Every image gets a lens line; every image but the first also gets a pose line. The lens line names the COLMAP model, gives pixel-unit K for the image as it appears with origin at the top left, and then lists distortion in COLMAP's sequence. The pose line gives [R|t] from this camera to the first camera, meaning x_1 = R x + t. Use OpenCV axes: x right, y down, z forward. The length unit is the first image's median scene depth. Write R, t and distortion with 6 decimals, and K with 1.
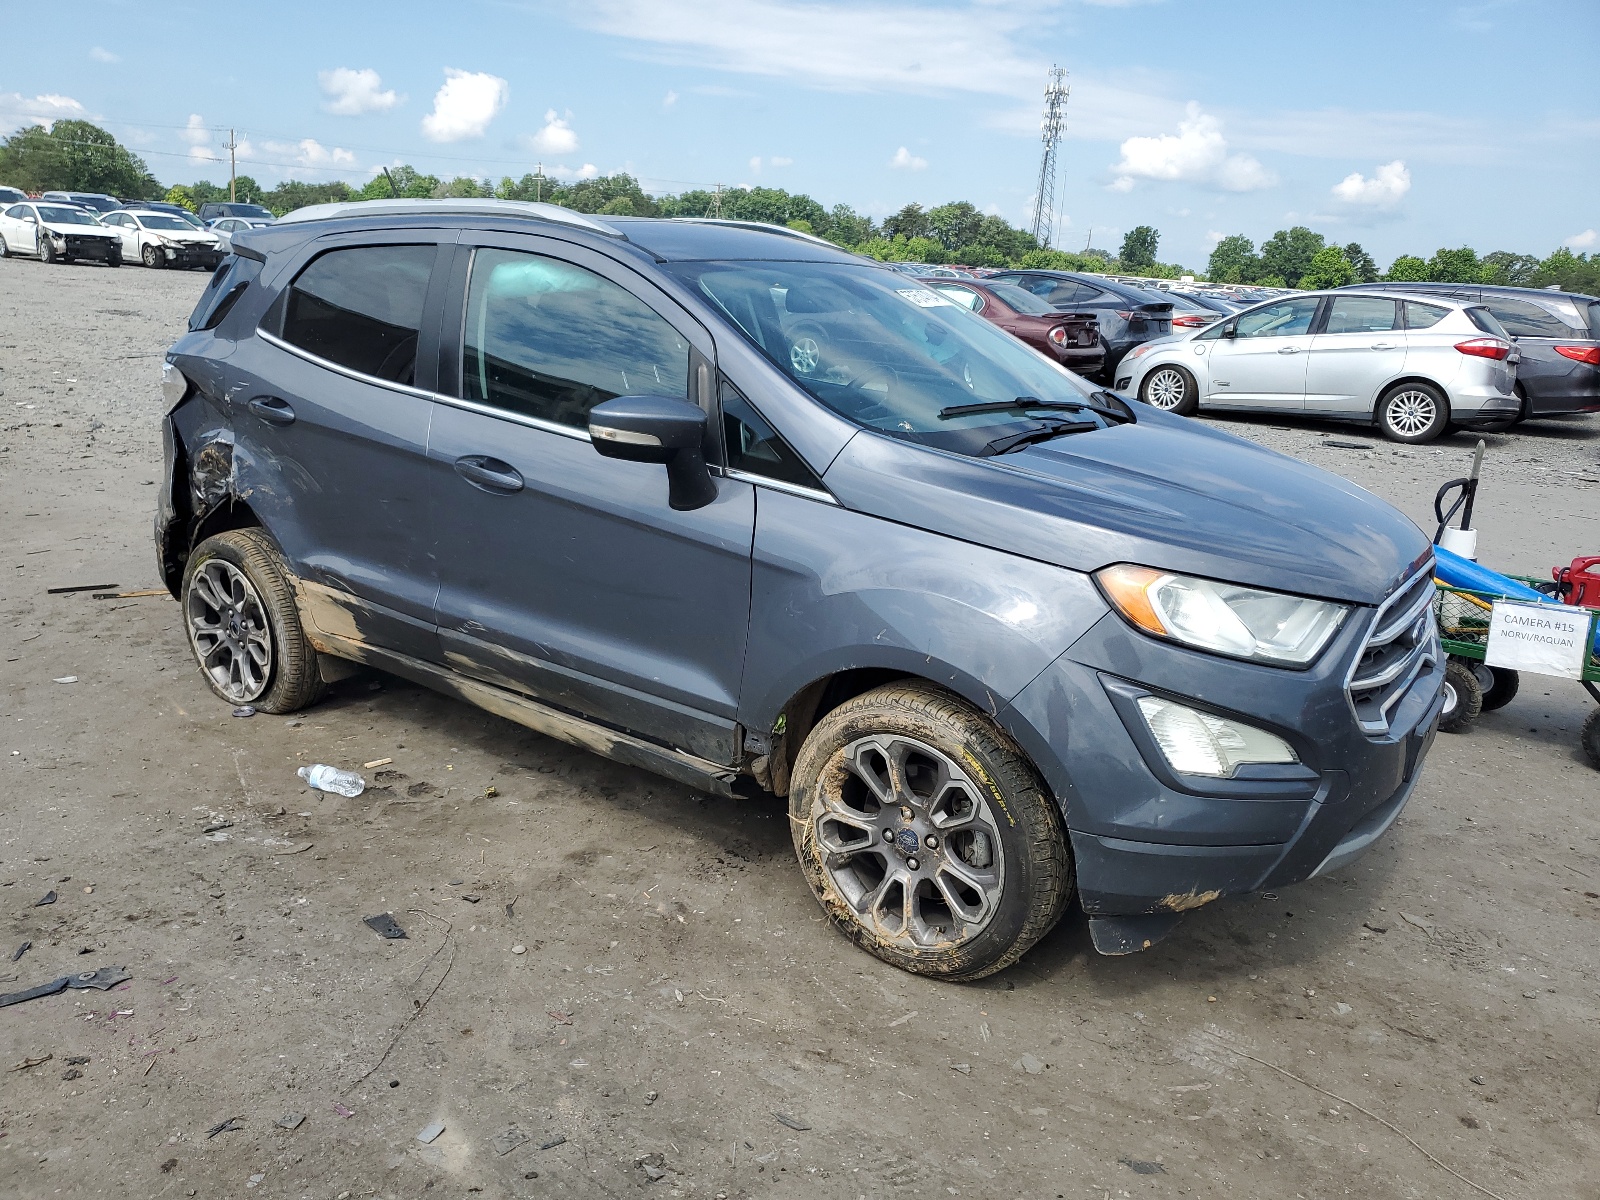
lens RADIAL K [[1209.5, 0, 797.2], [0, 1209.5, 598.5], [0, 0, 1]] dist [0.033332, -0.005100]
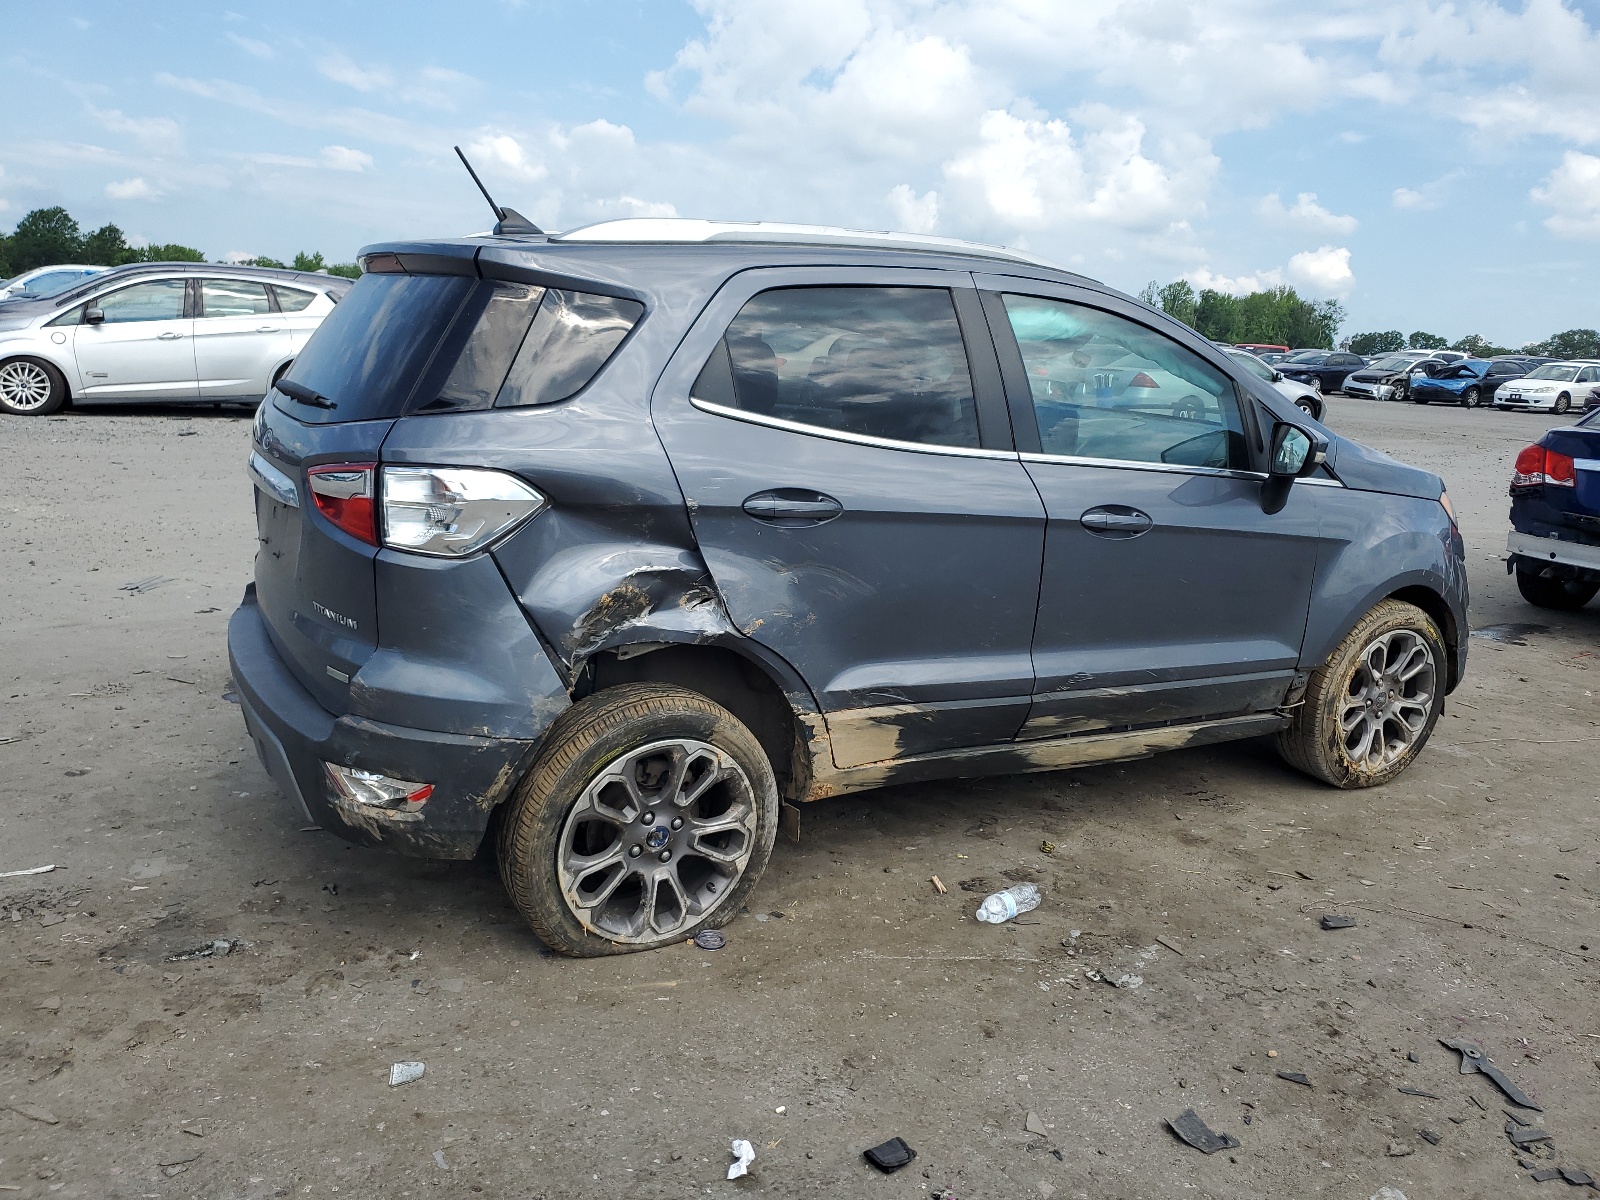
lens RADIAL K [[1209.5, 0, 797.2], [0, 1209.5, 602.3], [0, 0, 1]] dist [0.033332, -0.005100]
pose [[0.459652, -0.225333, 0.859037, -1.078826], [0.201750, 0.968481, 0.146089, -0.204086], [-0.864880, 0.106160, 0.490625, 0.633642]]
